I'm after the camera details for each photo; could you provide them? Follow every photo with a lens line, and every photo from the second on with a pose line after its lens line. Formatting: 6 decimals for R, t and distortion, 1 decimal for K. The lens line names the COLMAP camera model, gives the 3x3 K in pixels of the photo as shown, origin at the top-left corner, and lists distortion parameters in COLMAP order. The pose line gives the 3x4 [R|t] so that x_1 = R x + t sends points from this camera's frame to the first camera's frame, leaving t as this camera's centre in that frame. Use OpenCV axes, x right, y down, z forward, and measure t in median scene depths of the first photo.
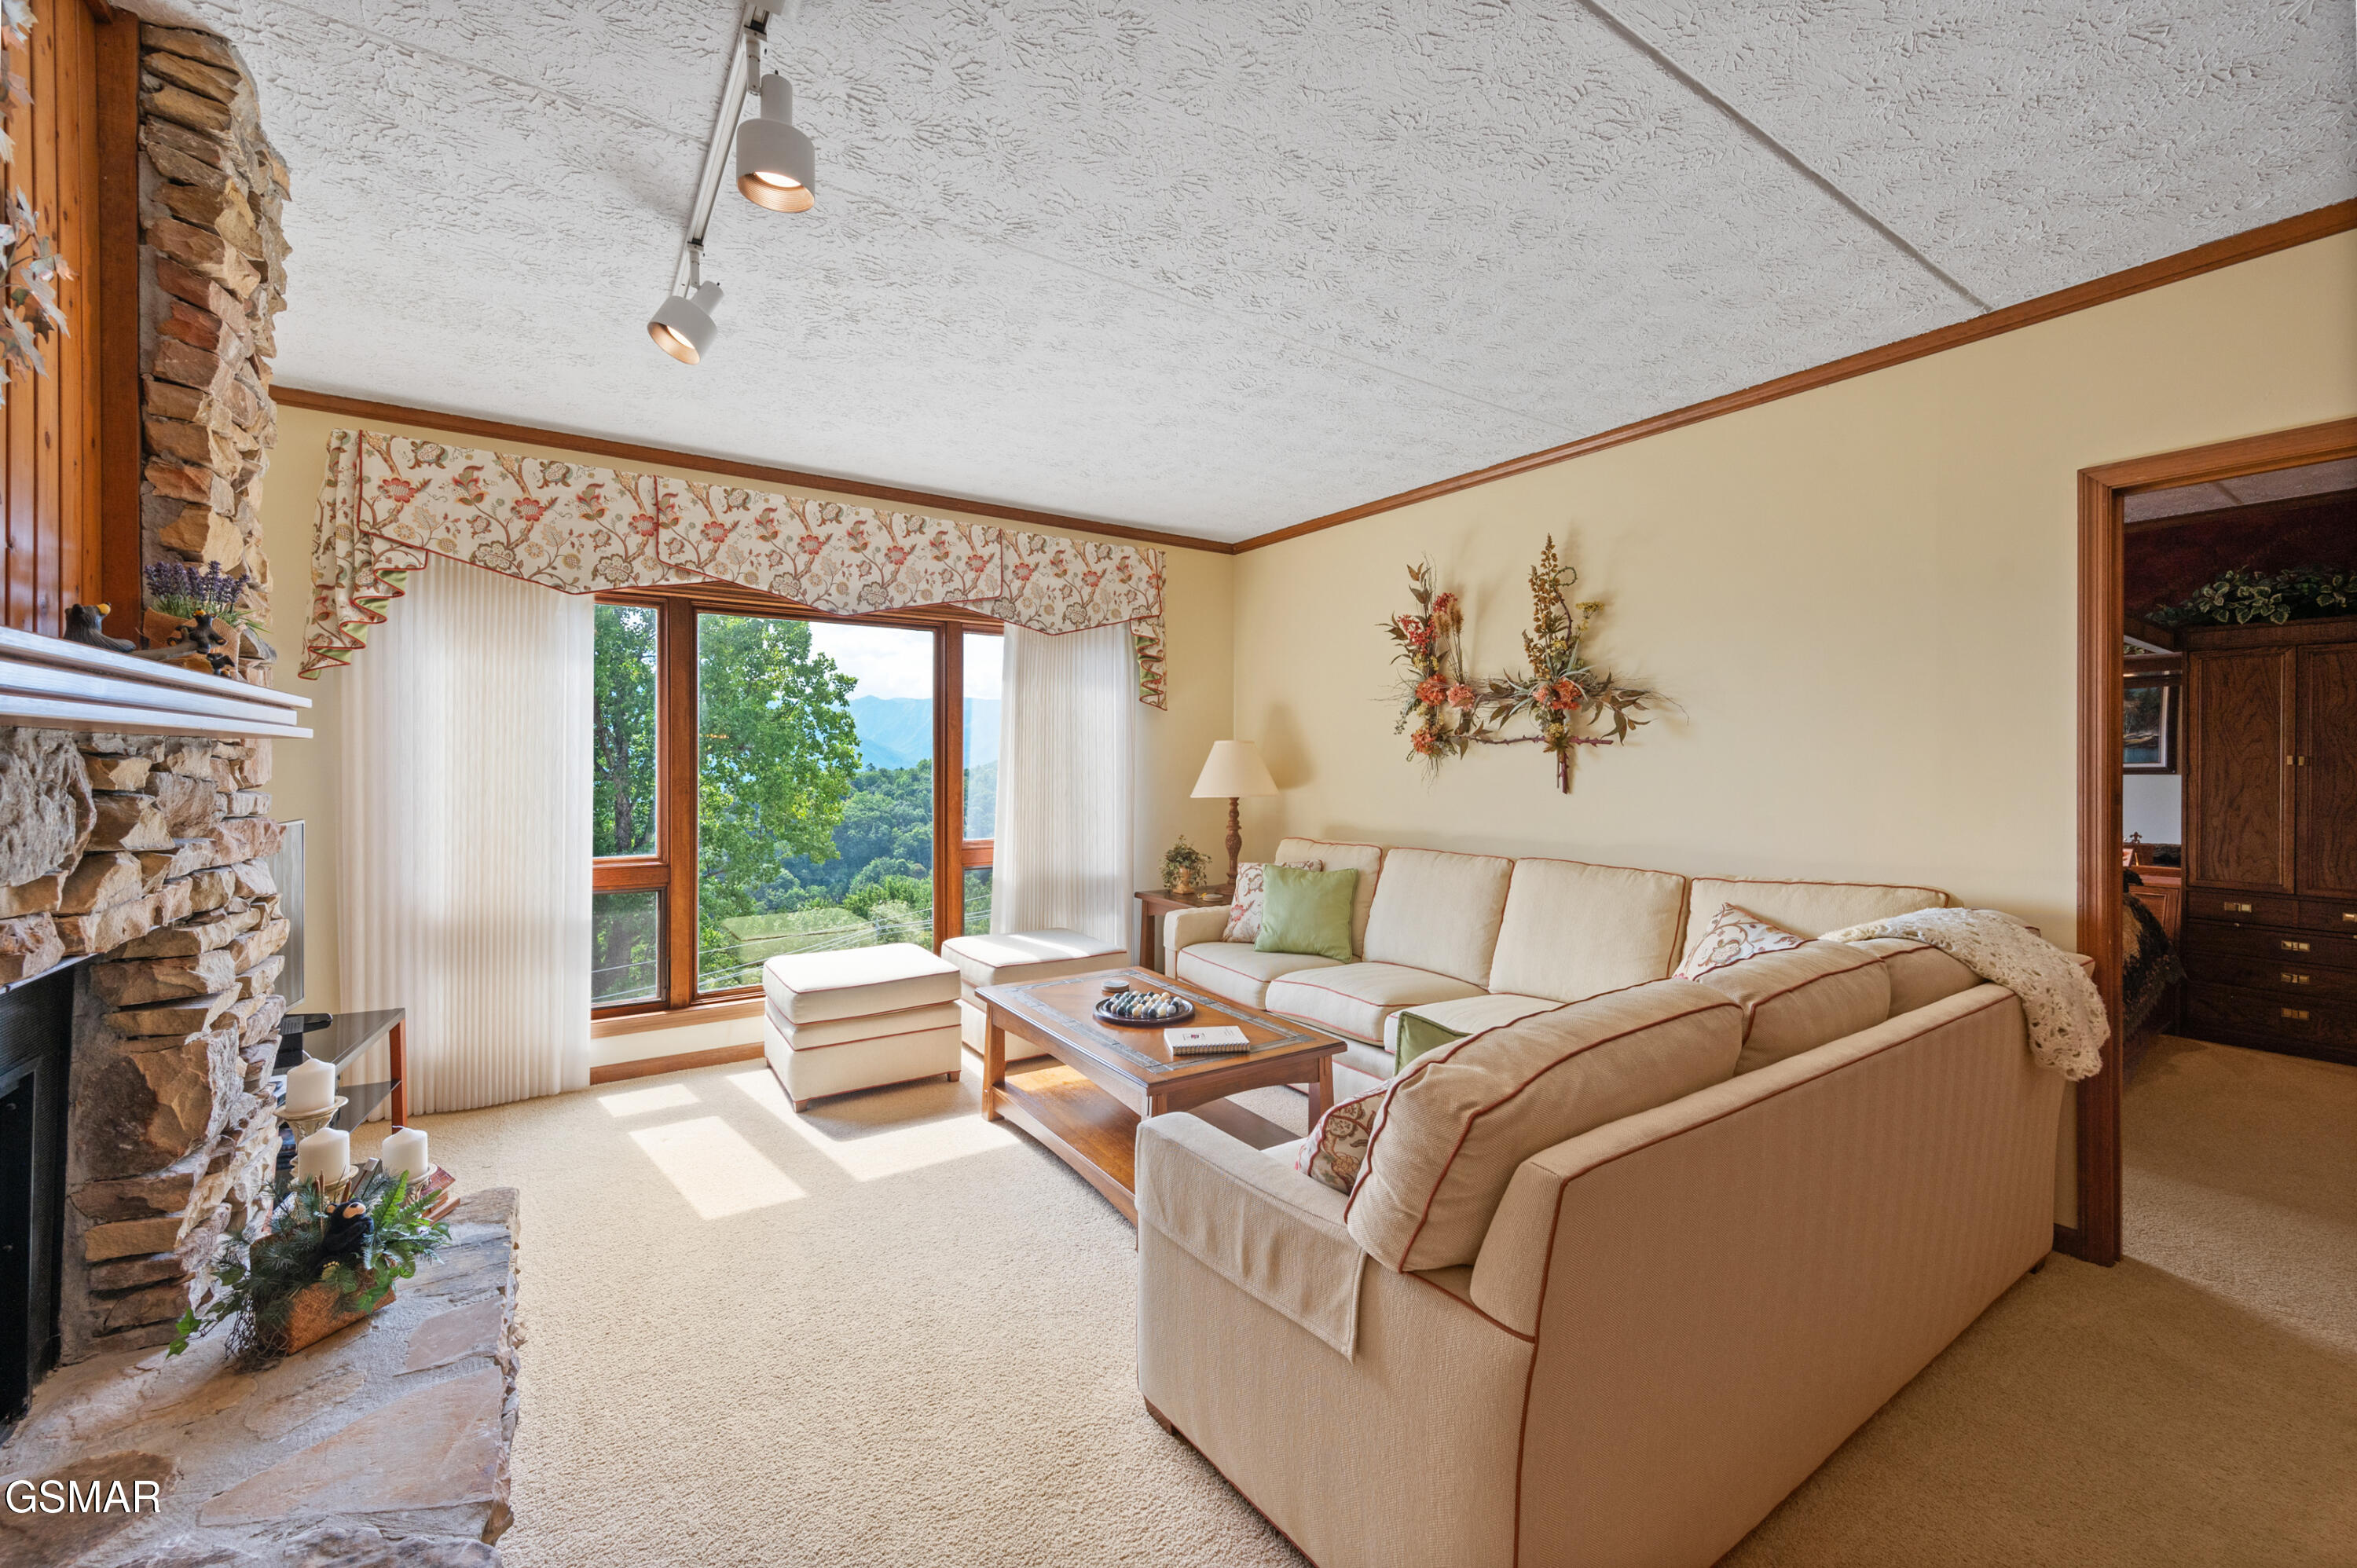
lens RADIAL K [[953.5, 0, 1188.5], [0, 953.5, 759.4], [0, 0, 1]] dist [0.001797, 0.000103]
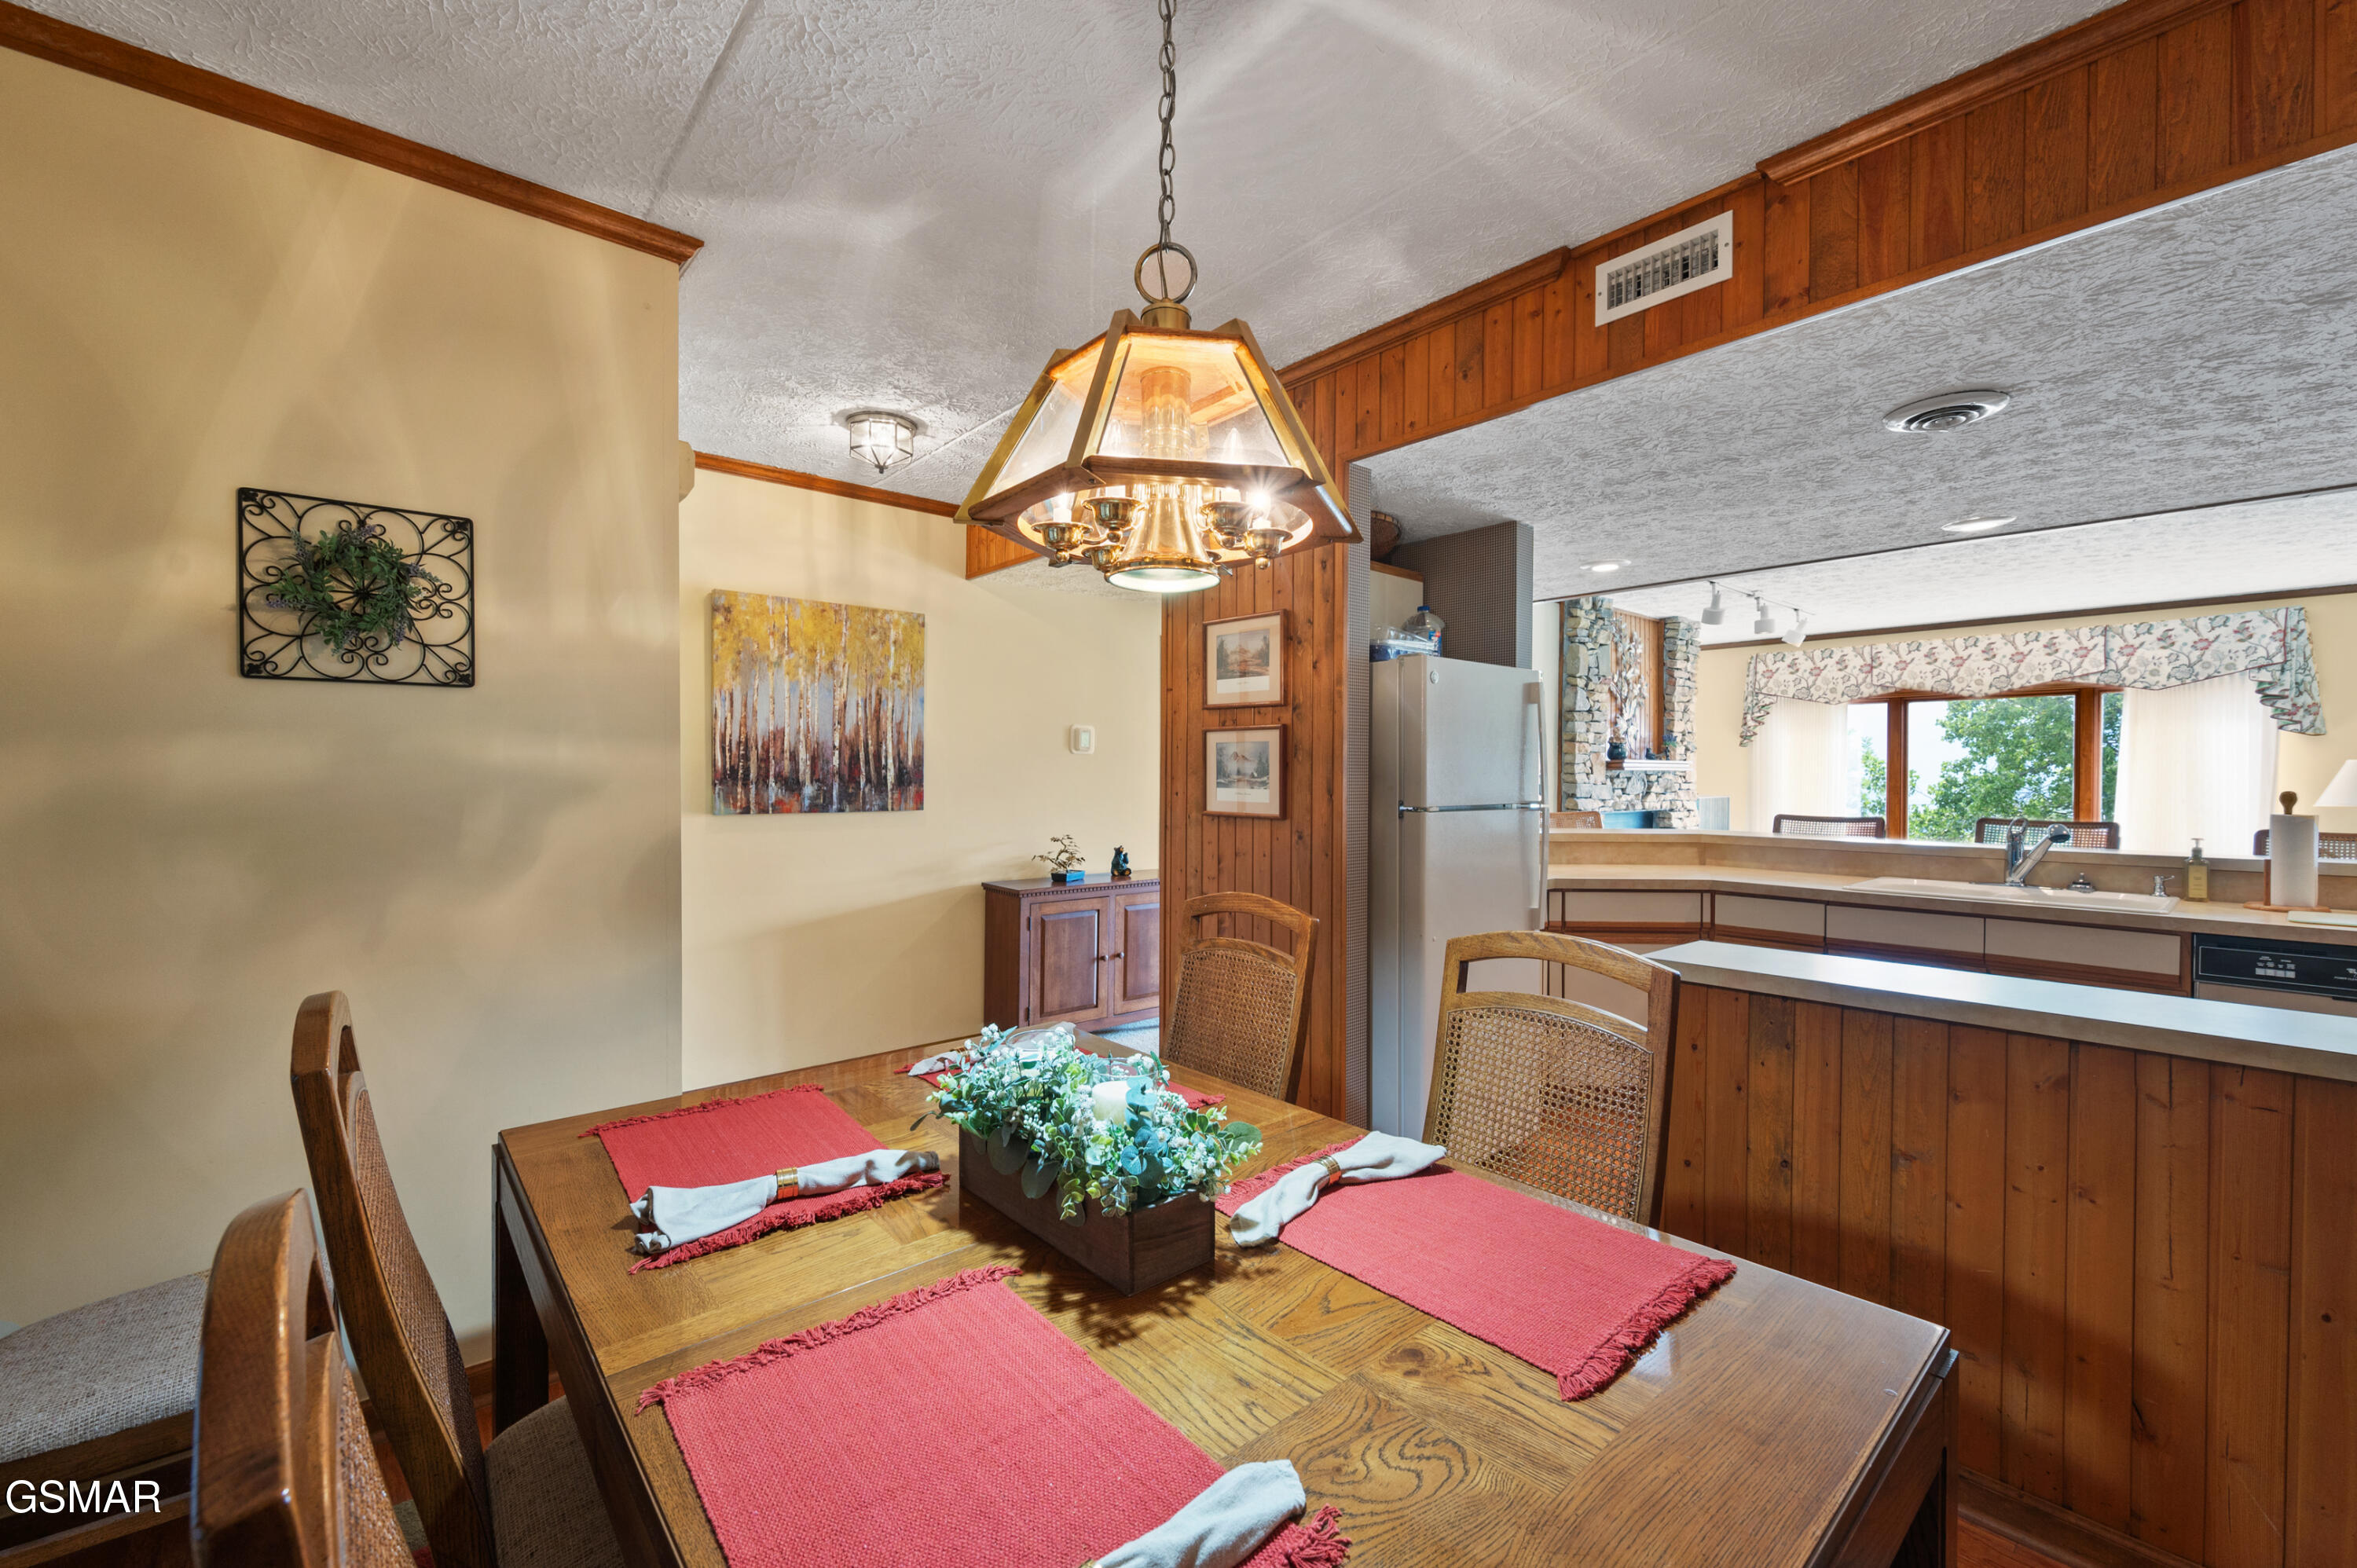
lens RADIAL K [[953.5, 0, 1181.3], [0, 953.5, 791.8], [0, 0, 1]] dist [0.001797, 0.000103]
pose [[0.120812, 0.016261, -0.992542, 1.243658], [0.000915, 0.999864, 0.016492, 0.000202], [0.992675, -0.002900, 0.120780, -0.725533]]
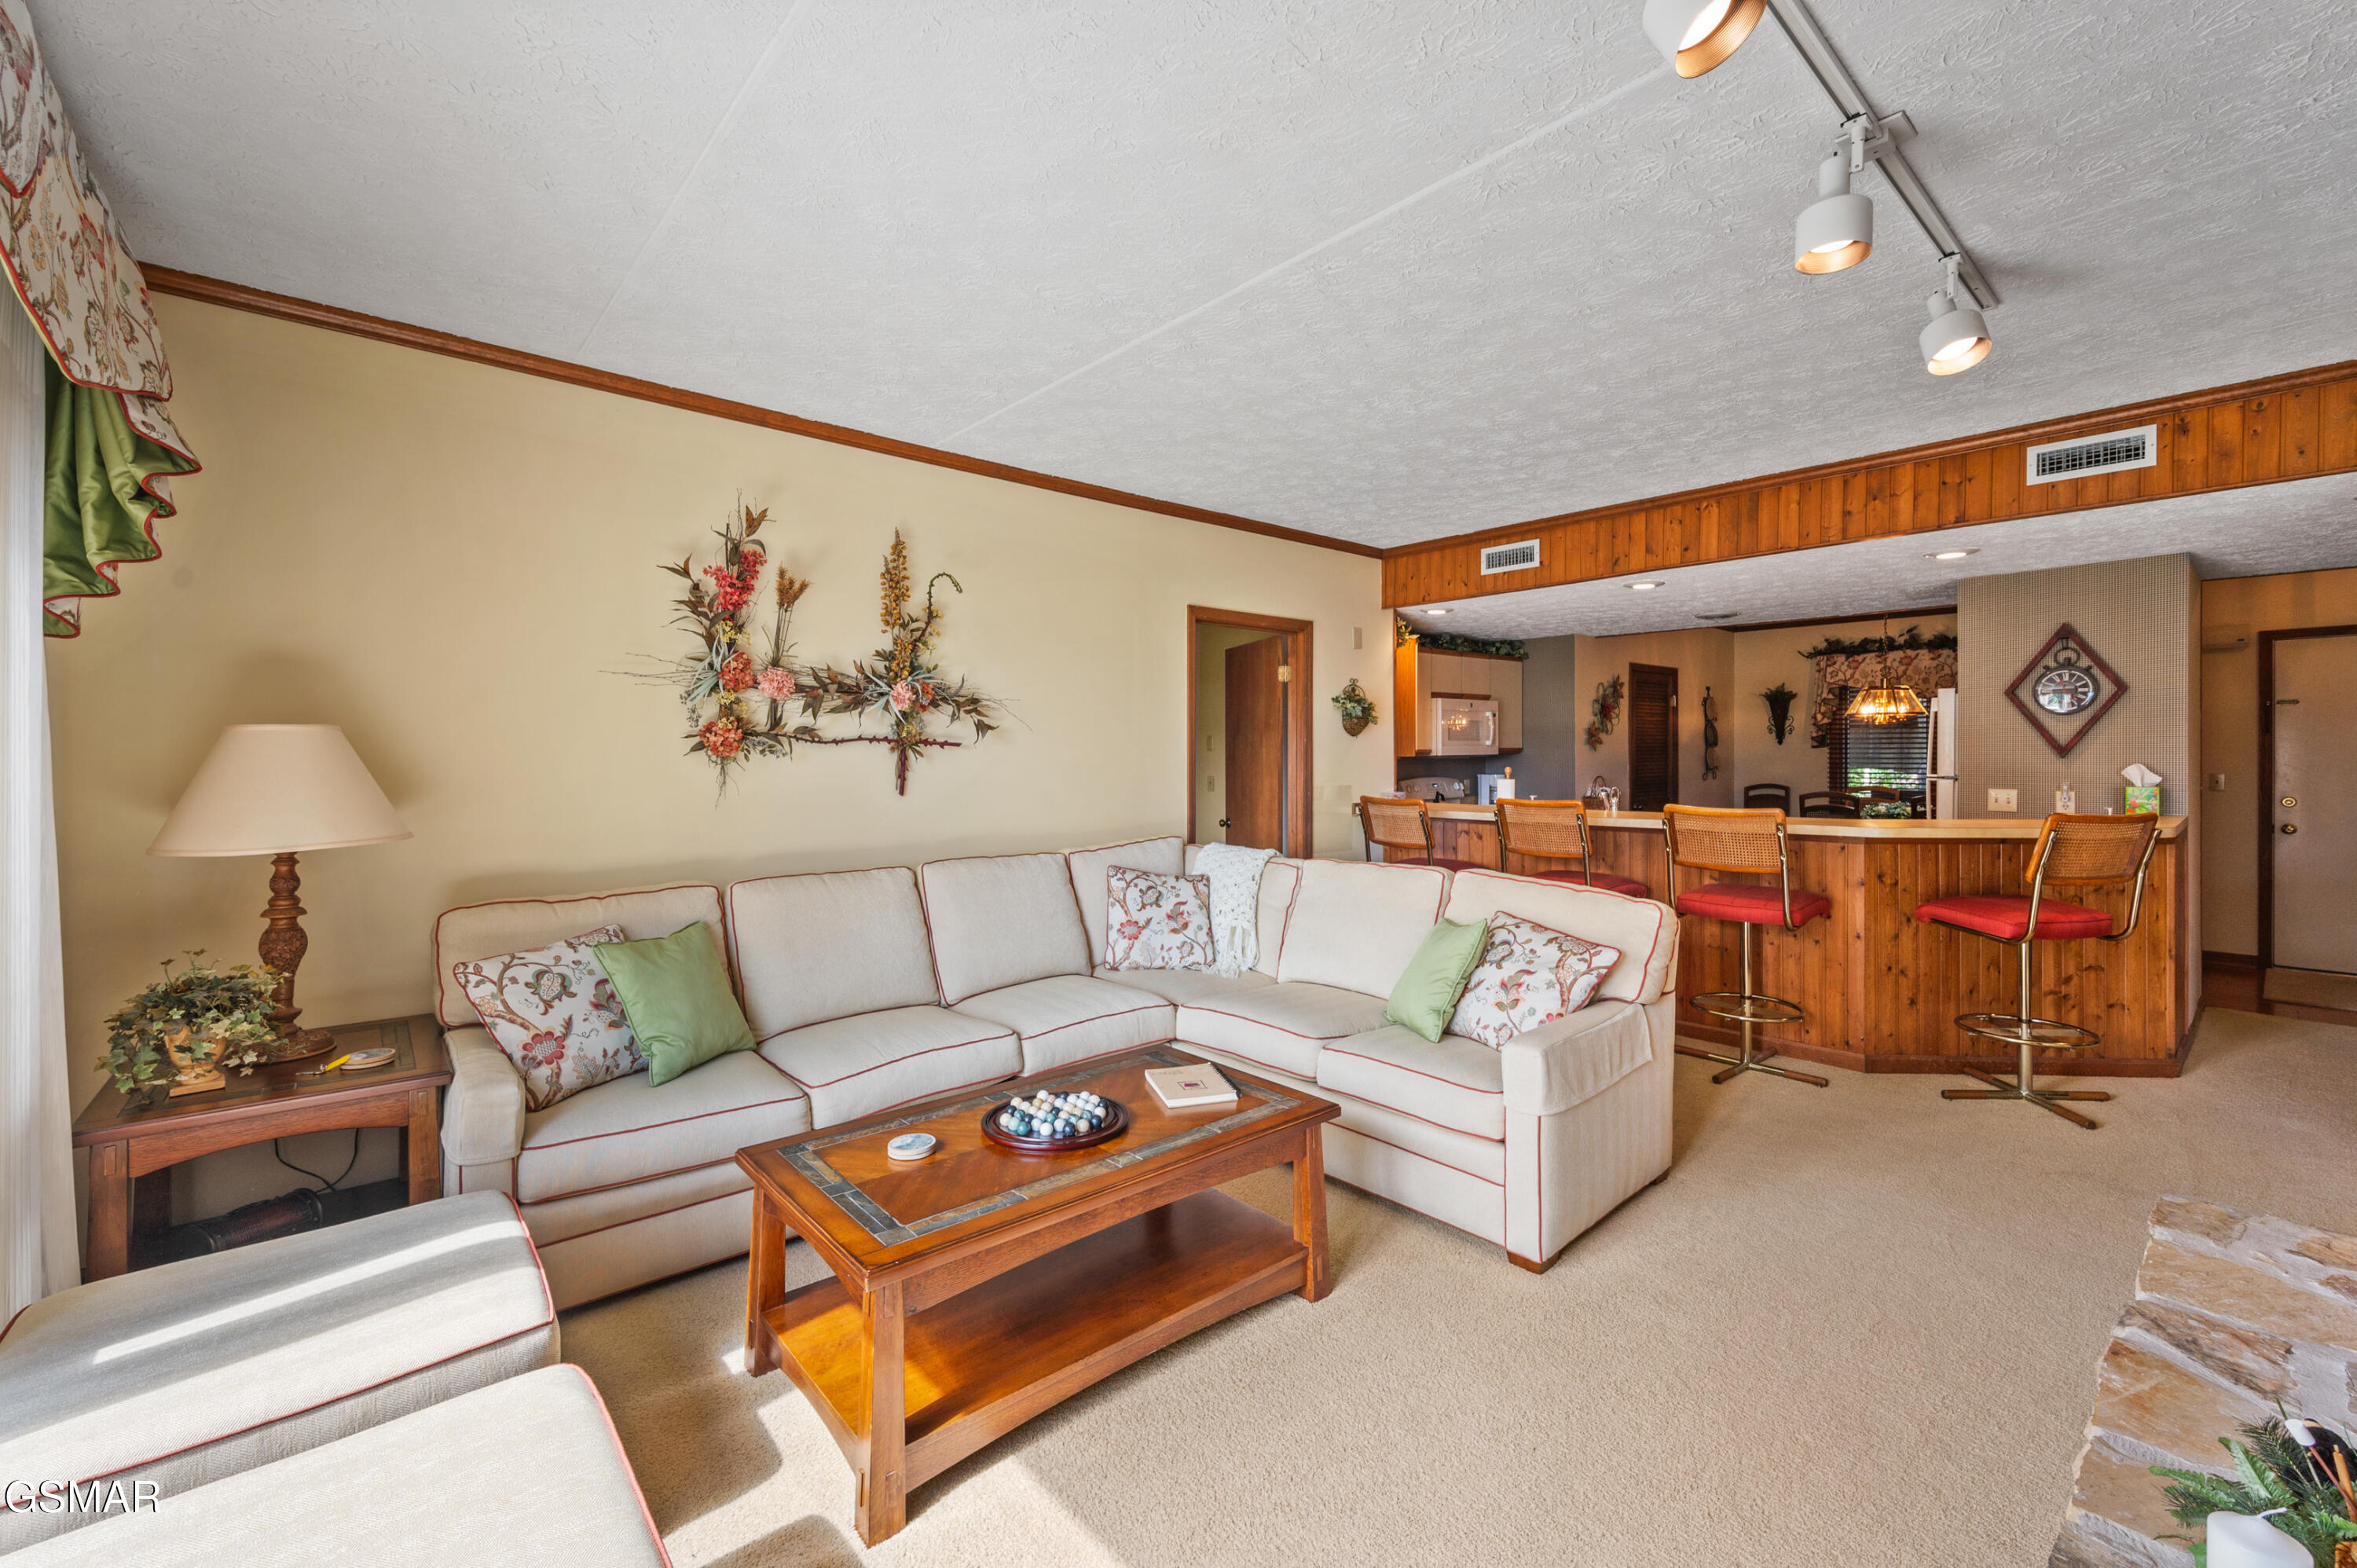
lens RADIAL K [[953.5, 0, 1175.9], [0, 953.5, 771.8], [0, 0, 1]] dist [0.001797, 0.000103]
pose [[-0.124670, -0.012391, 0.992121, -0.550828], [0.005600, 0.999897, 0.013192, -0.000210], [-0.992182, 0.007201, -0.124588, 0.738894]]
